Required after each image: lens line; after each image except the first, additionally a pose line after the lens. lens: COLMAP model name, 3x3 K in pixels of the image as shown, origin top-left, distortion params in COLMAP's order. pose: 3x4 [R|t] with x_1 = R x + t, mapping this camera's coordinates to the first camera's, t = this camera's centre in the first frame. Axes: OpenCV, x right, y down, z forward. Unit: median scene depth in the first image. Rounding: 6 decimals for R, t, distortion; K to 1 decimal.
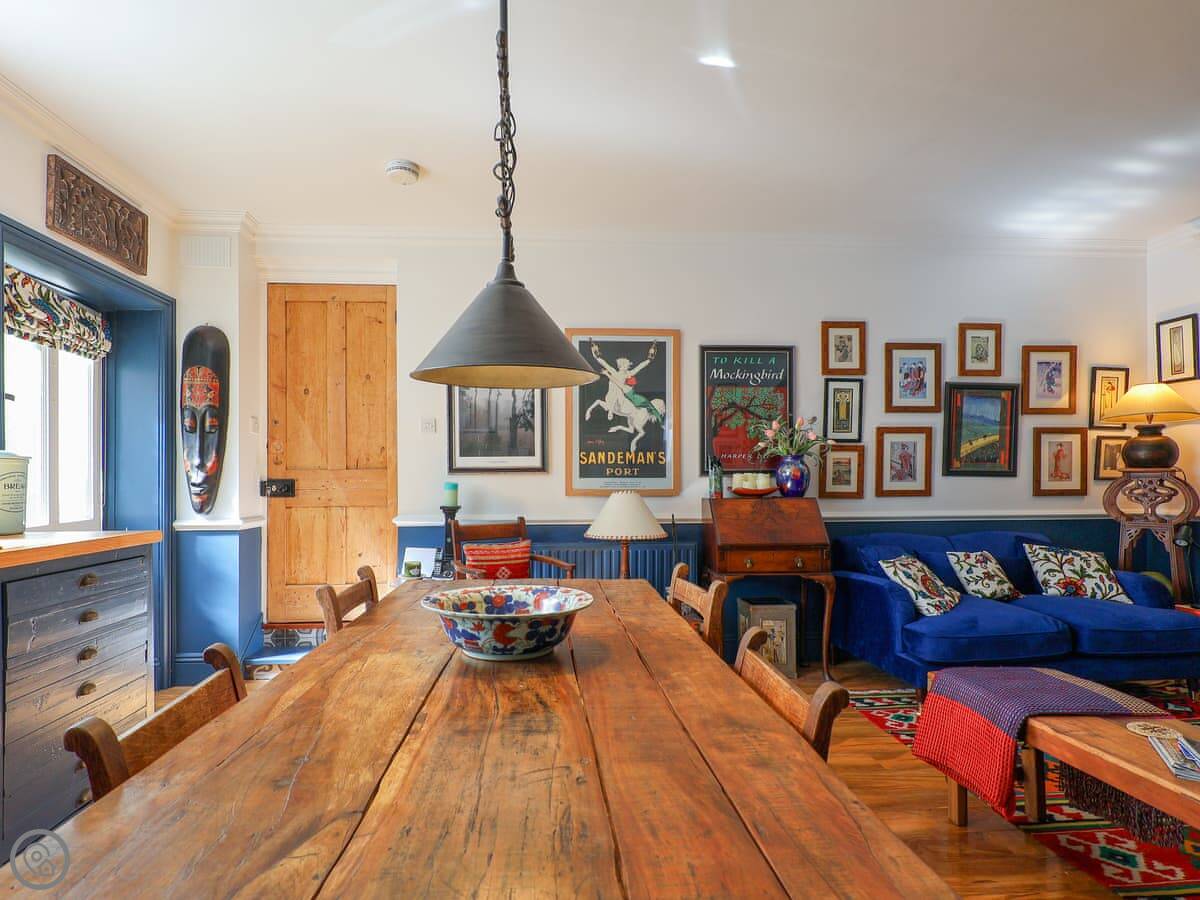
lens RADIAL K [[635.4, 0, 583.6], [0, 635.4, 477.2], [0, 0, 1]] dist [-0.002447, 0.000306]
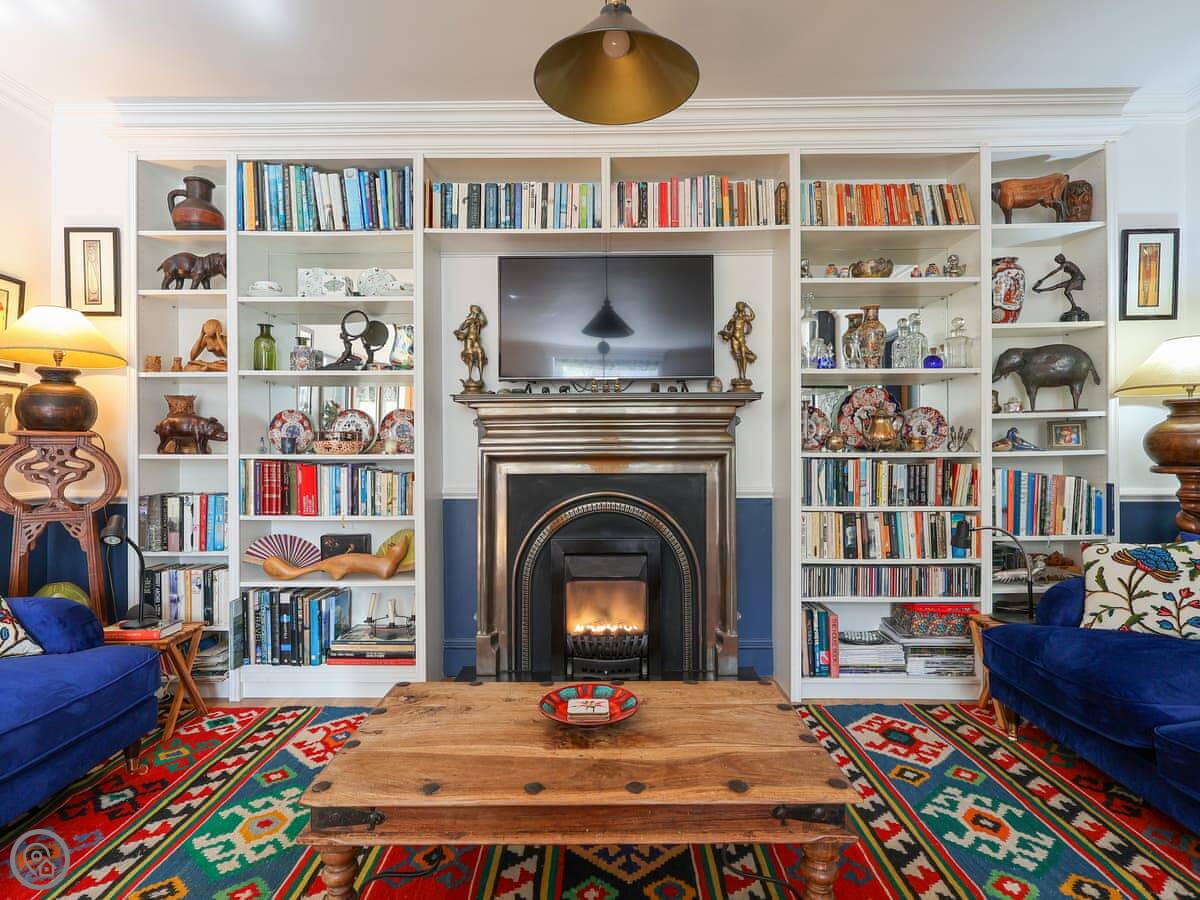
lens RADIAL K [[627.3, 0, 597.3], [0, 627.3, 447.9], [0, 0, 1]] dist [-0.001491, 0.000530]
pose [[0.085155, 0.003683, 0.996361, 0.271173], [-0.004924, 0.999983, -0.003275, 0.002891], [-0.996356, -0.004627, 0.085172, 0.365236]]
